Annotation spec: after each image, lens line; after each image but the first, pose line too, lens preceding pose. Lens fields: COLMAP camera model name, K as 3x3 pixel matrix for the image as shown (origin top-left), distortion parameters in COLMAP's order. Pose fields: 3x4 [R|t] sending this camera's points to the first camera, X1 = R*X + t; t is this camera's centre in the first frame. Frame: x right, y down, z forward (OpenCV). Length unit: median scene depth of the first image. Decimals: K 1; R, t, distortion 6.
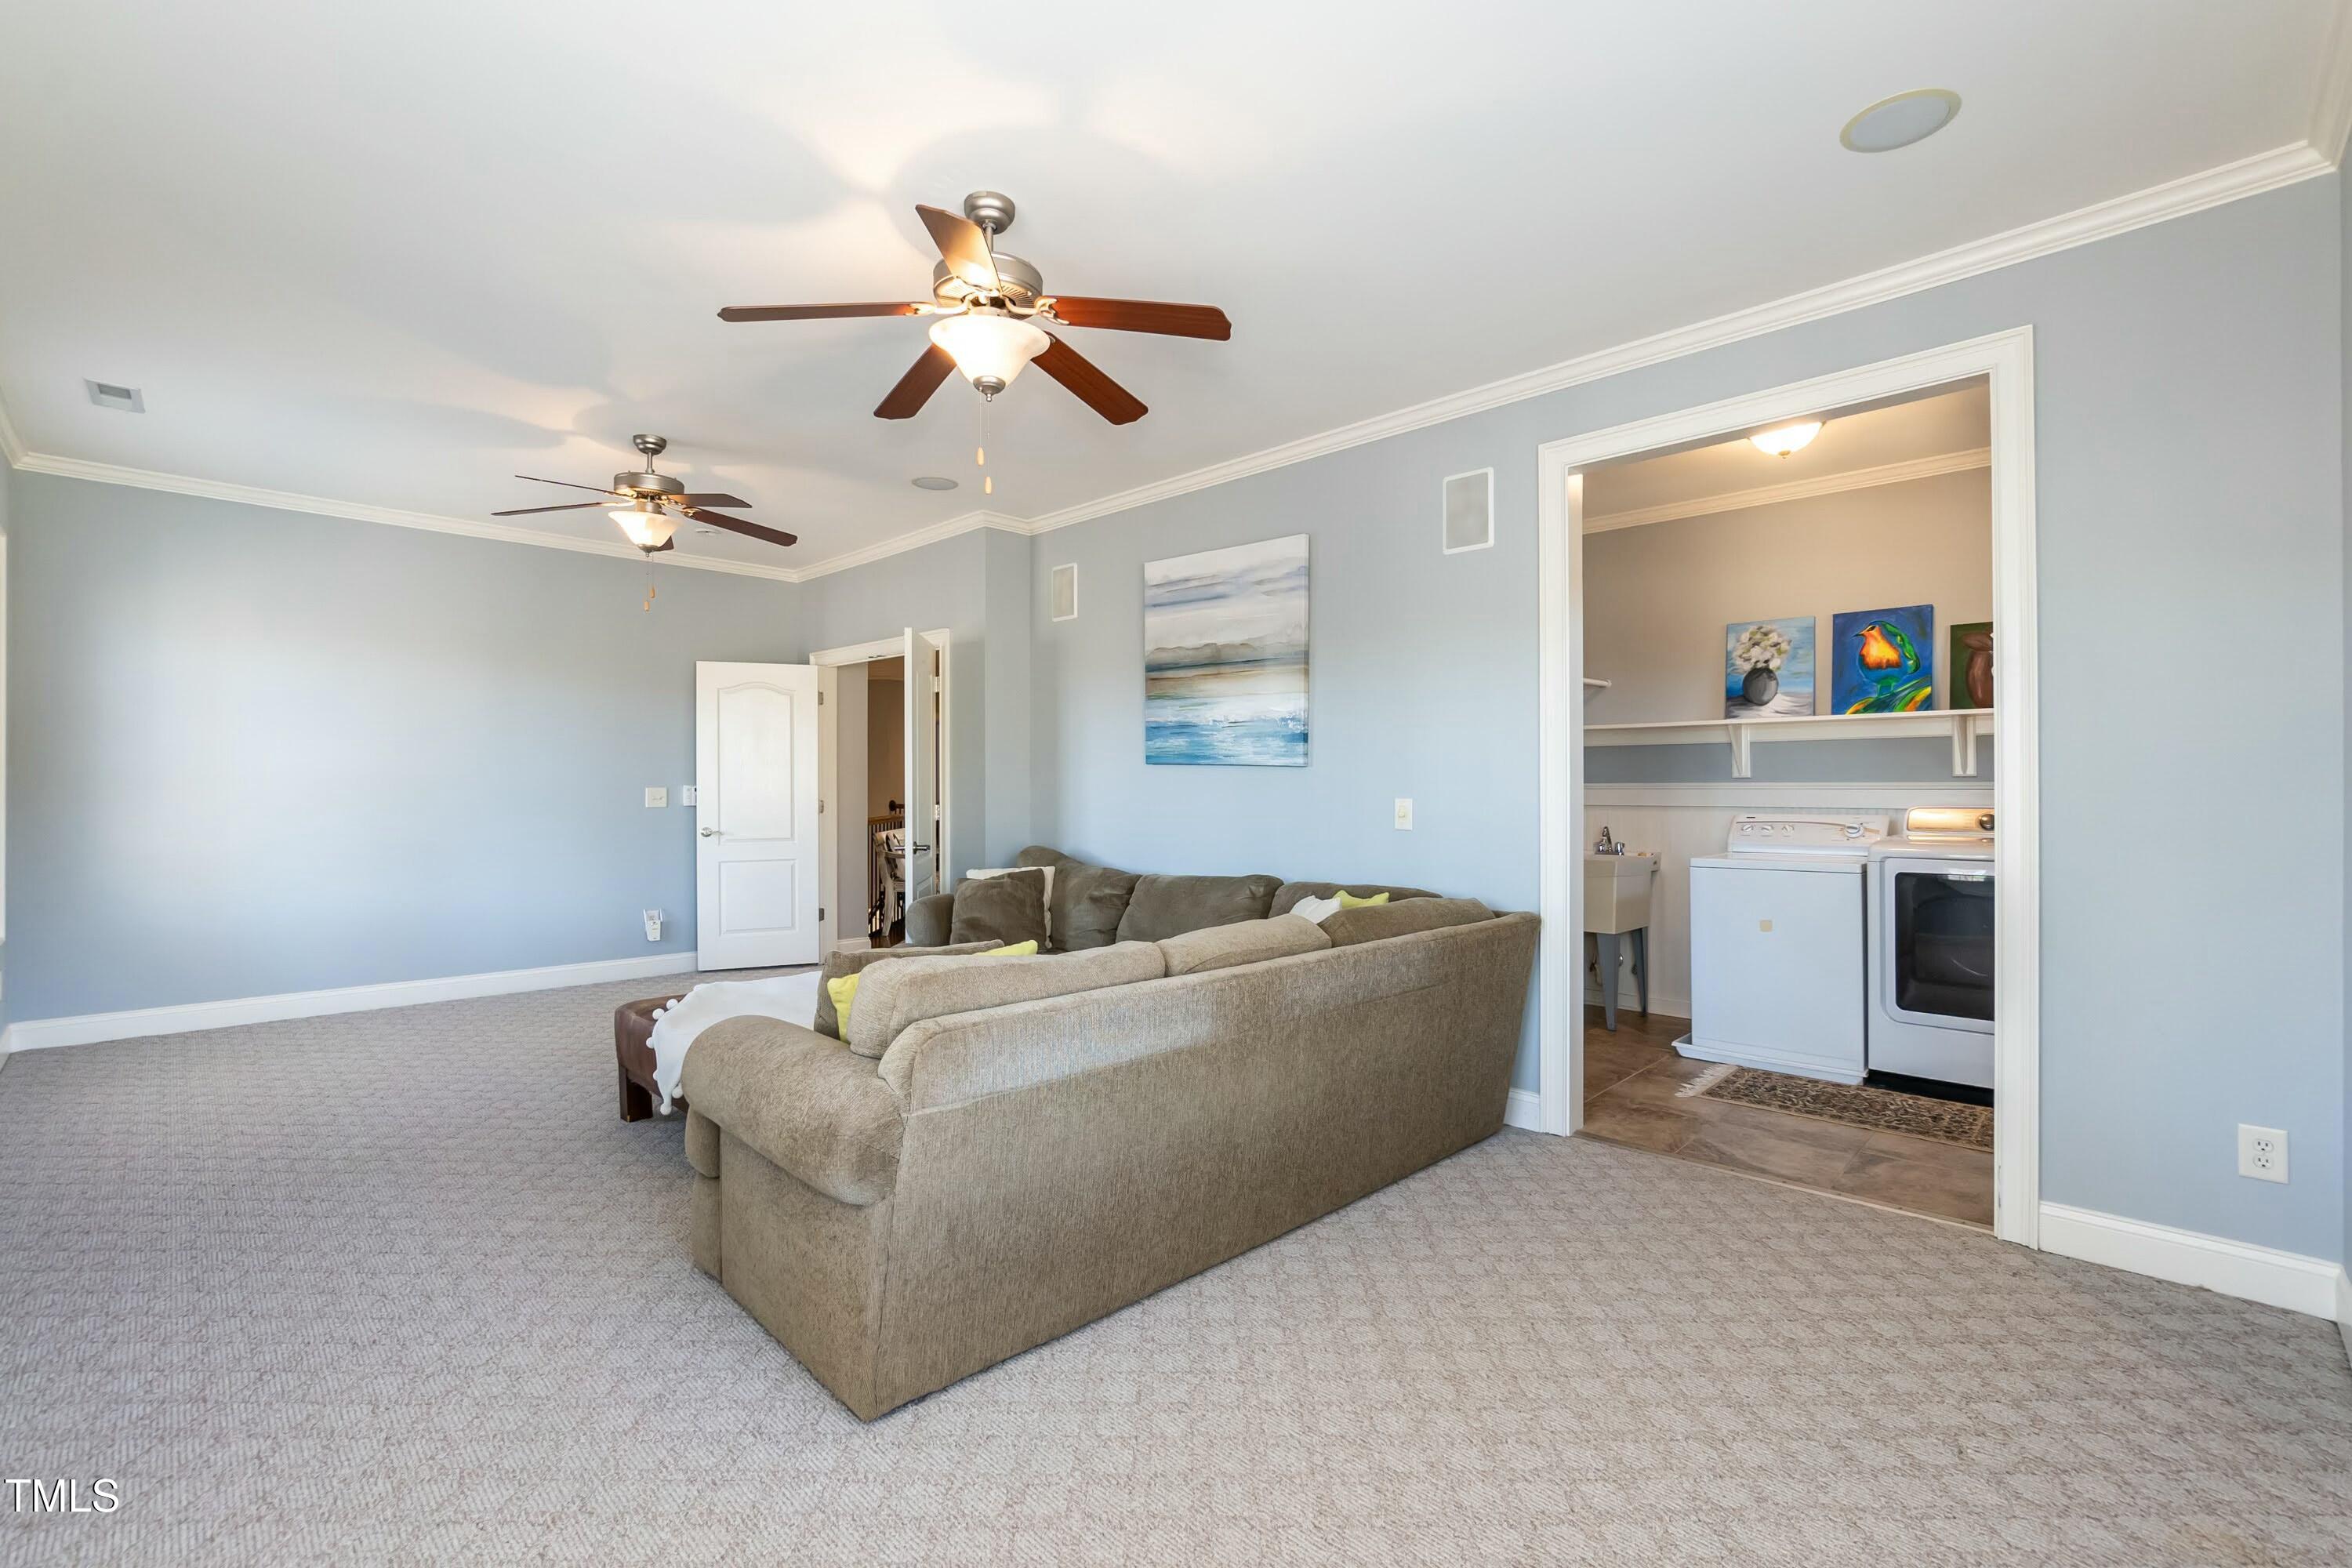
lens RADIAL K [[1036.8, 0, 1187.4], [0, 1036.8, 780.6], [0, 0, 1]] dist [-0.022551, 0.007542]
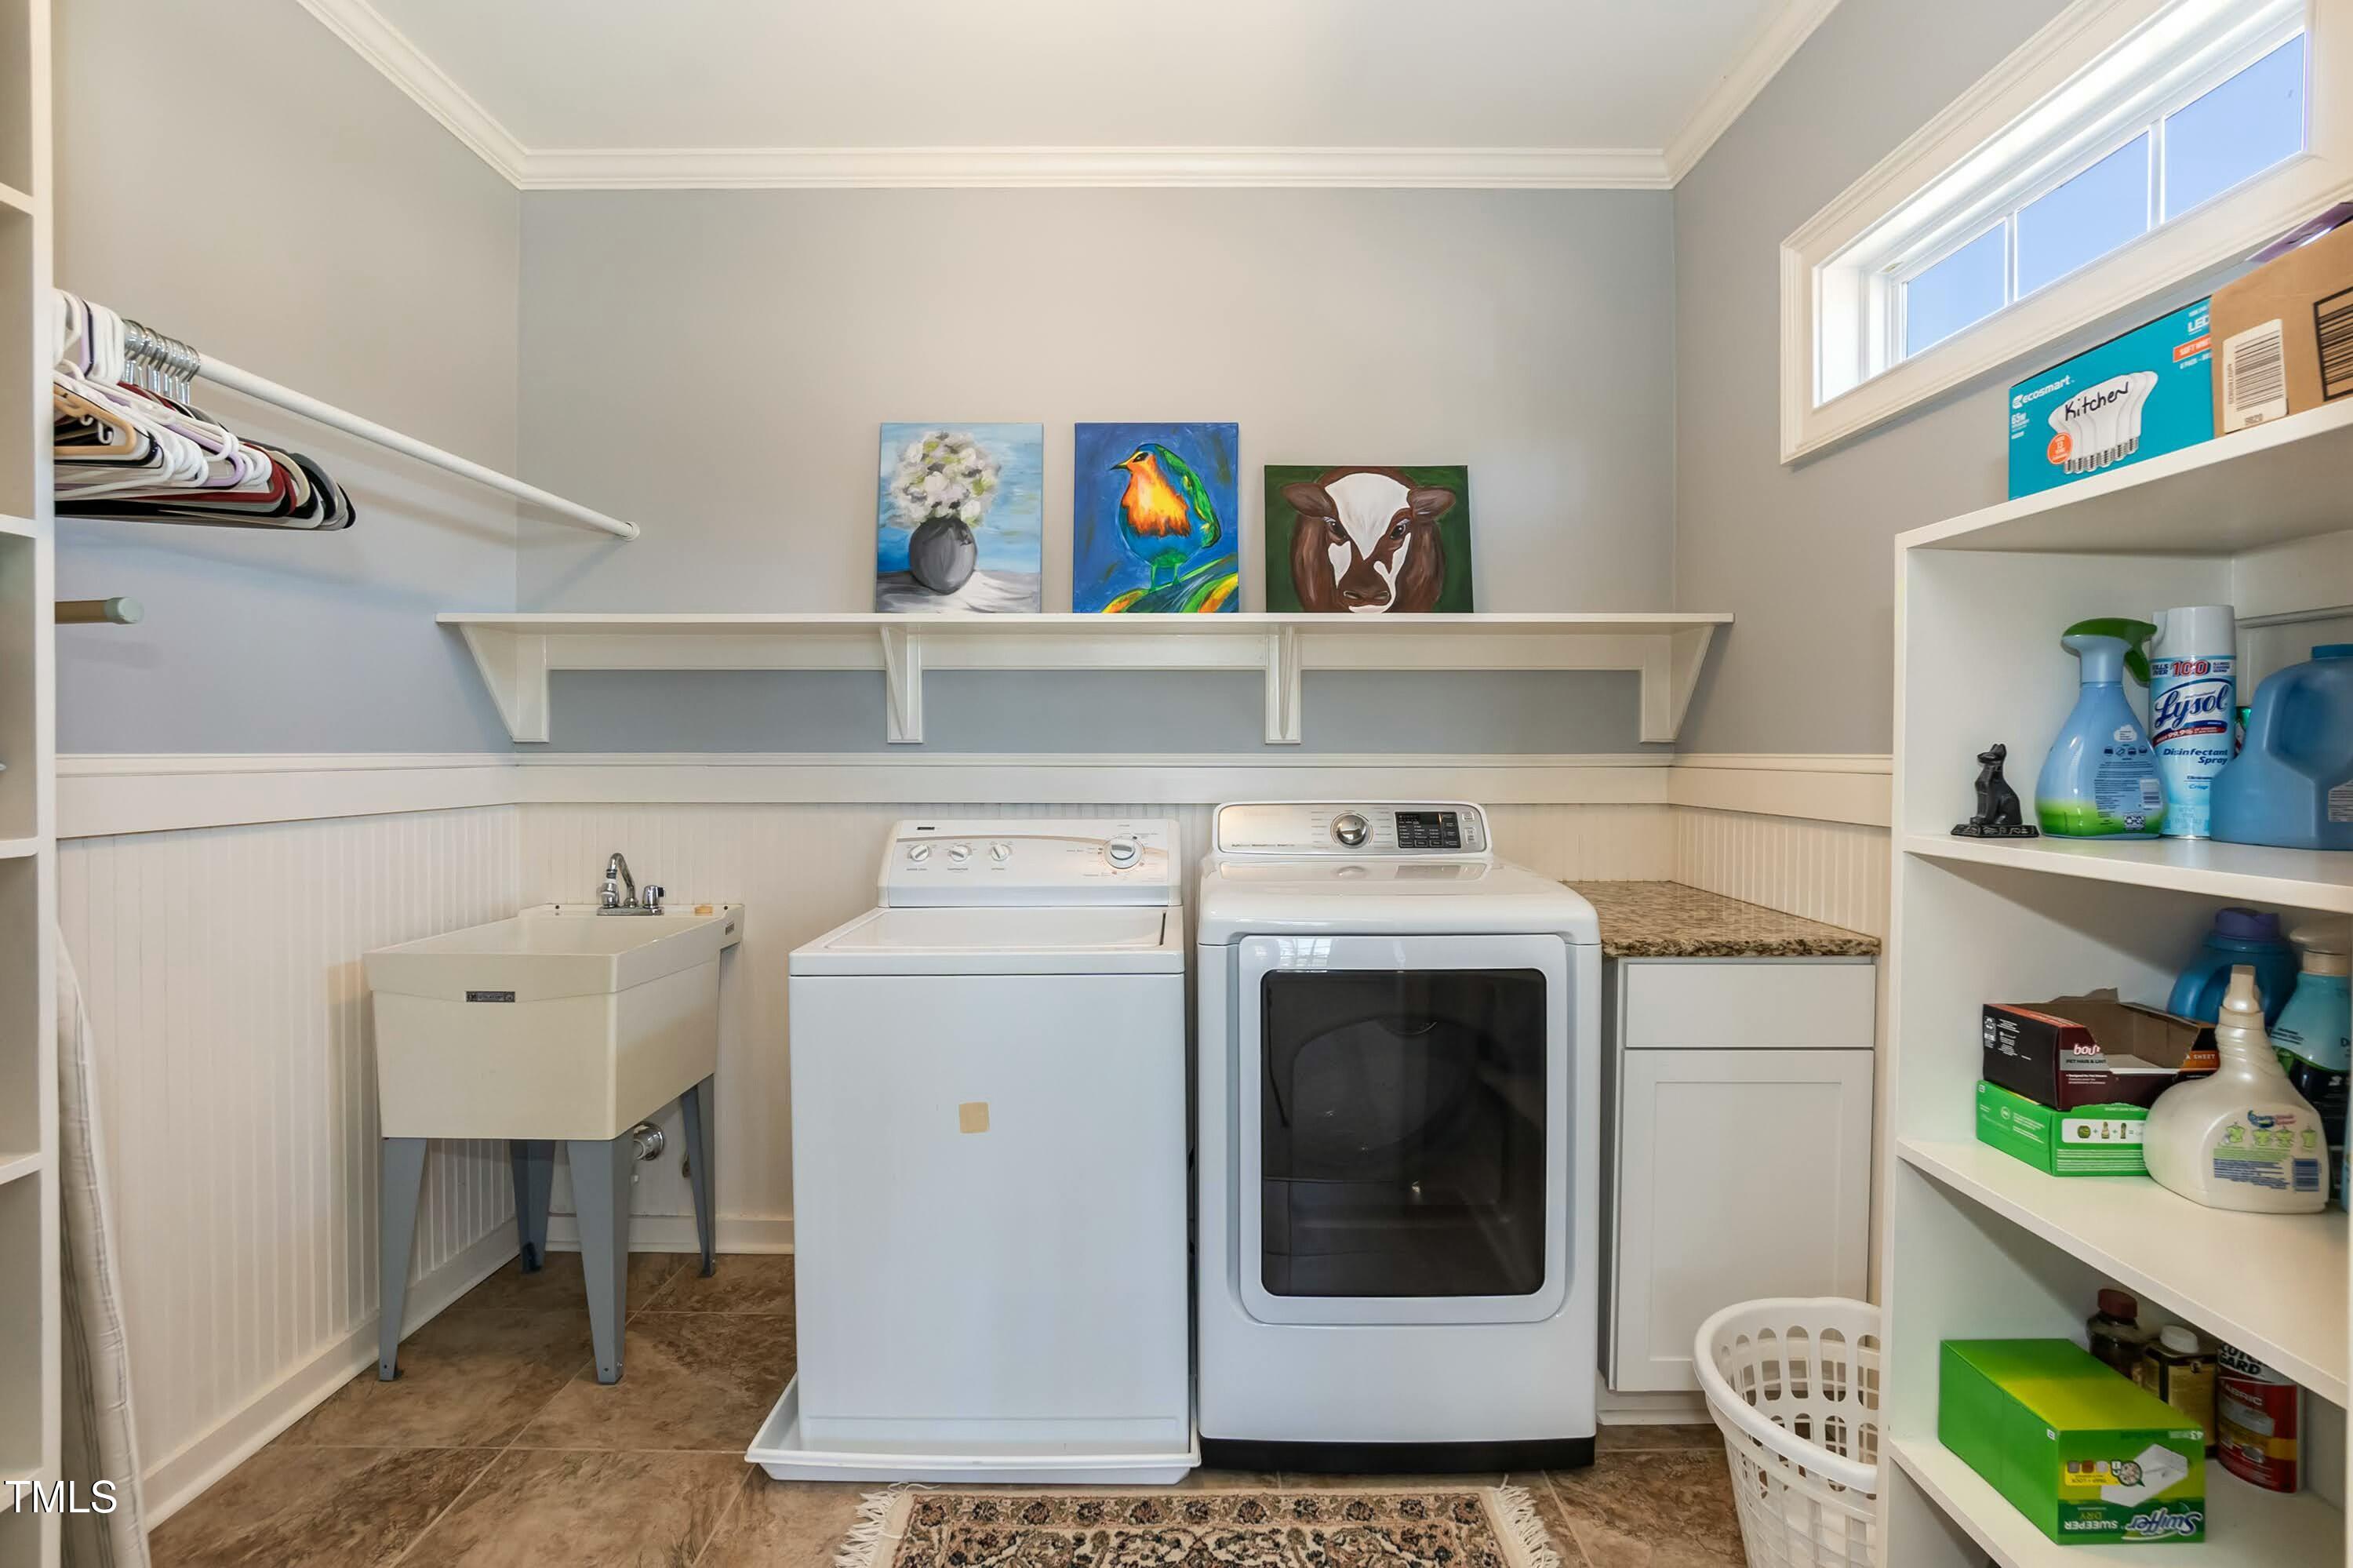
lens RADIAL K [[1037.3, 0, 1186.7], [0, 1037.3, 773.0], [0, 0, 1]] dist [-0.022551, 0.007542]
pose [[0.711424, -0.003935, 0.702752, 0.299497], [-0.008275, 0.999868, 0.013976, 0.004068], [-0.702715, -0.015758, 0.711297, 0.580410]]
